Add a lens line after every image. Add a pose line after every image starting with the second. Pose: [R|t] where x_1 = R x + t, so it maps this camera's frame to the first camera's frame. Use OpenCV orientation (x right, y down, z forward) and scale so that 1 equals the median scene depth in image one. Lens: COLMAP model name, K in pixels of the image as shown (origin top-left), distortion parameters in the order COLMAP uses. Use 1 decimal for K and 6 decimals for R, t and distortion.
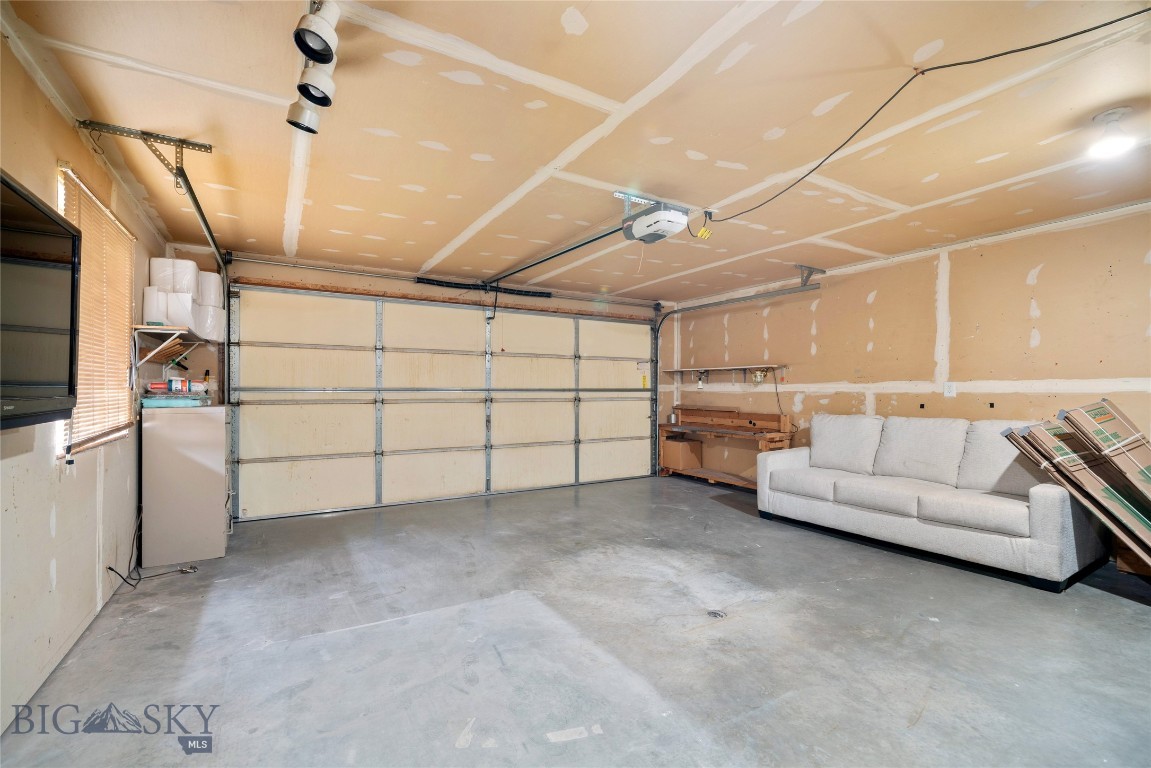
lens RADIAL K [[498.7, 0, 567.4], [0, 498.7, 385.7], [0, 0, 1]] dist [-0.000946, -0.000532]
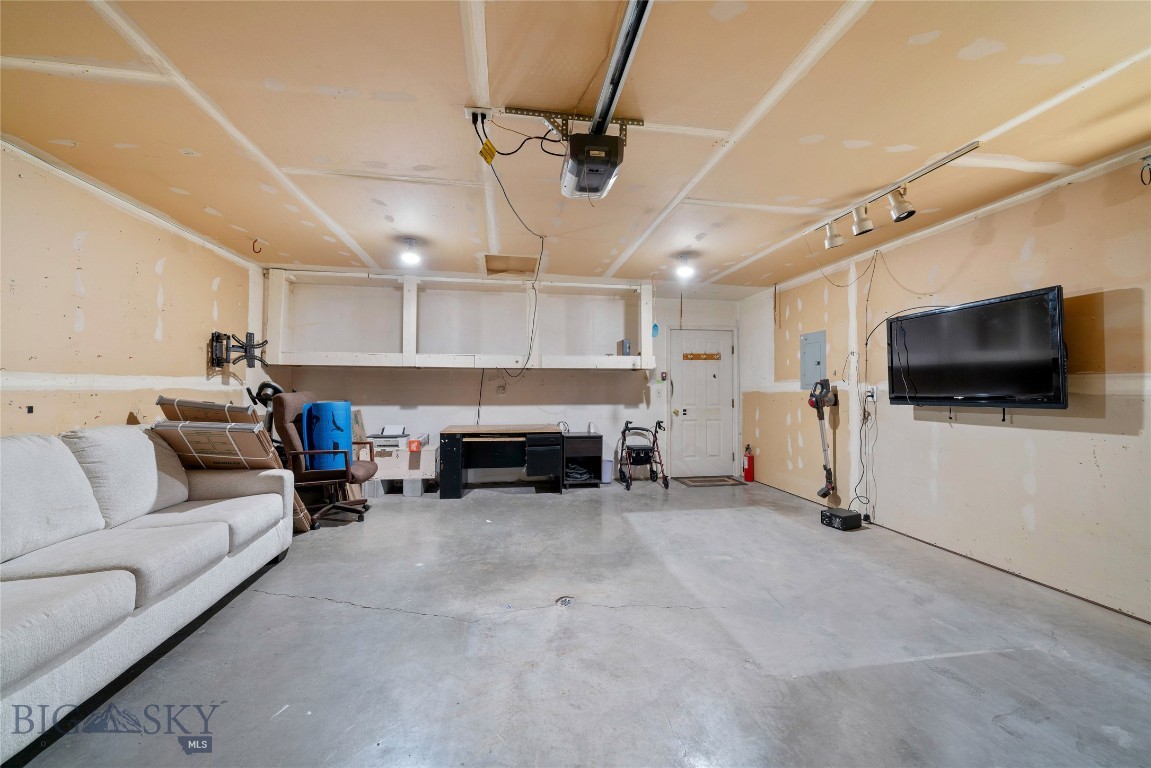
lens RADIAL K [[433.3, 0, 571.2], [0, 433.3, 382.5], [0, 0, 1]] dist [-0.000901, -0.000196]
pose [[-0.933145, 0.003000, 0.359487, -0.043360], [-0.006783, 0.999640, -0.025949, 0.019990], [-0.359435, -0.026653, -0.932789, 1.927586]]
